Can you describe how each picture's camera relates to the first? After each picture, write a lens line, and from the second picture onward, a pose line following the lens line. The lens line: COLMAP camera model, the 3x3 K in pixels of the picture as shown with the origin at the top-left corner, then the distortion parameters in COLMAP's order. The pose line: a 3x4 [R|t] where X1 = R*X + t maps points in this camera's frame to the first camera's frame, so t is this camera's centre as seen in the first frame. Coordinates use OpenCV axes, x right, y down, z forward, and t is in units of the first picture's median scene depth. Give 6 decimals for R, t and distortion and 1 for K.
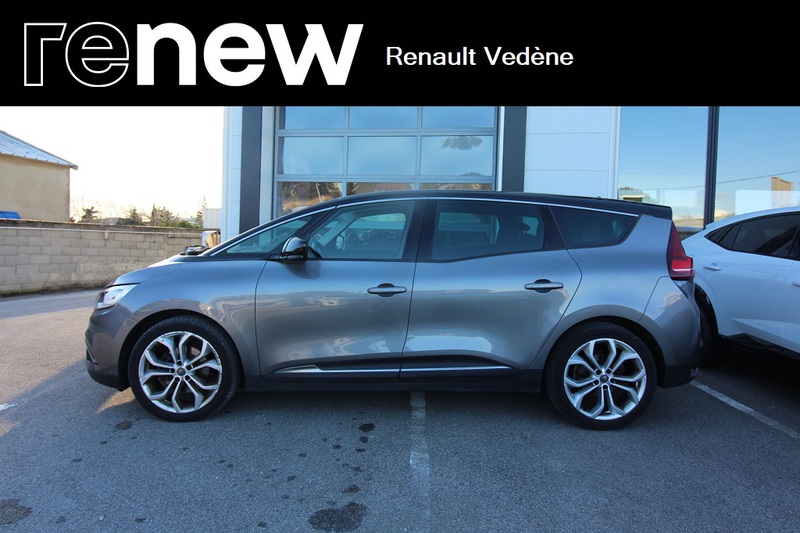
lens RADIAL K [[476.5, 0, 401.2], [0, 476.5, 263.8], [0, 0, 1]] dist [0.004597, -0.008568]
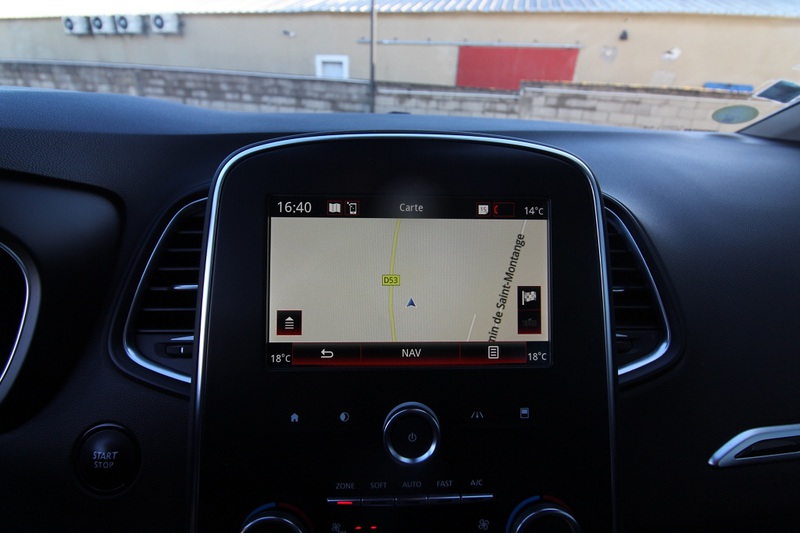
lens RADIAL K [[372.8, 0, 397.8], [0, 372.8, 253.5], [0, 0, 1]] dist [-0.003386, -0.011108]
pose [[0.027943, 0.379039, -0.924959, -0.178365], [-0.088598, 0.922618, 0.375403, -0.049657], [0.995675, 0.071460, 0.059362, 1.258704]]
